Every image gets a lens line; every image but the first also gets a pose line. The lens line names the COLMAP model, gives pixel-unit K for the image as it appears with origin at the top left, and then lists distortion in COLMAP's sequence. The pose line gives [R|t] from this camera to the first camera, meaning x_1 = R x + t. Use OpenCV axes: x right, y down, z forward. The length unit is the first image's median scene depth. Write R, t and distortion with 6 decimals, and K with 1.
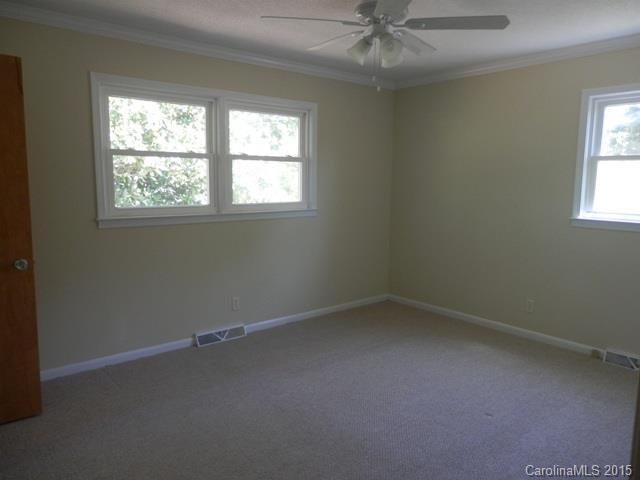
lens RADIAL K [[477.8, 0, 320.0], [0, 477.8, 240.0], [0, 0, 1]] dist [0.002759, 0.000955]
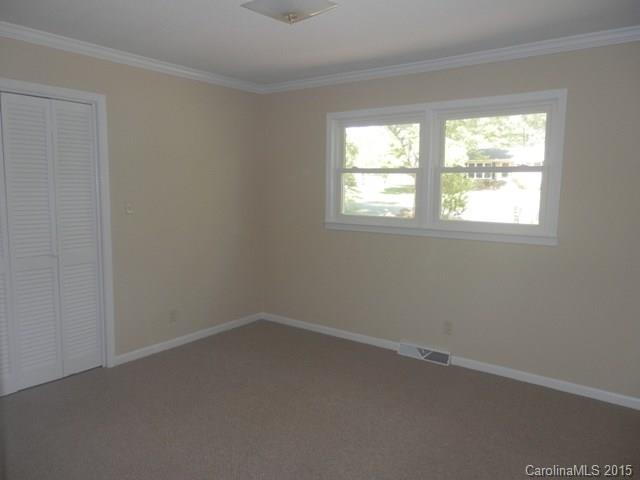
lens RADIAL K [[465.0, 0, 320.0], [0, 465.0, 240.0], [0, 0, 1]] dist [-0.002032, -0.000498]
pose [[0.232186, 0.098305, -0.967691, 0.664104], [-0.139191, 0.987998, 0.066971, -0.064950], [0.962661, 0.119144, 0.243083, 0.564394]]
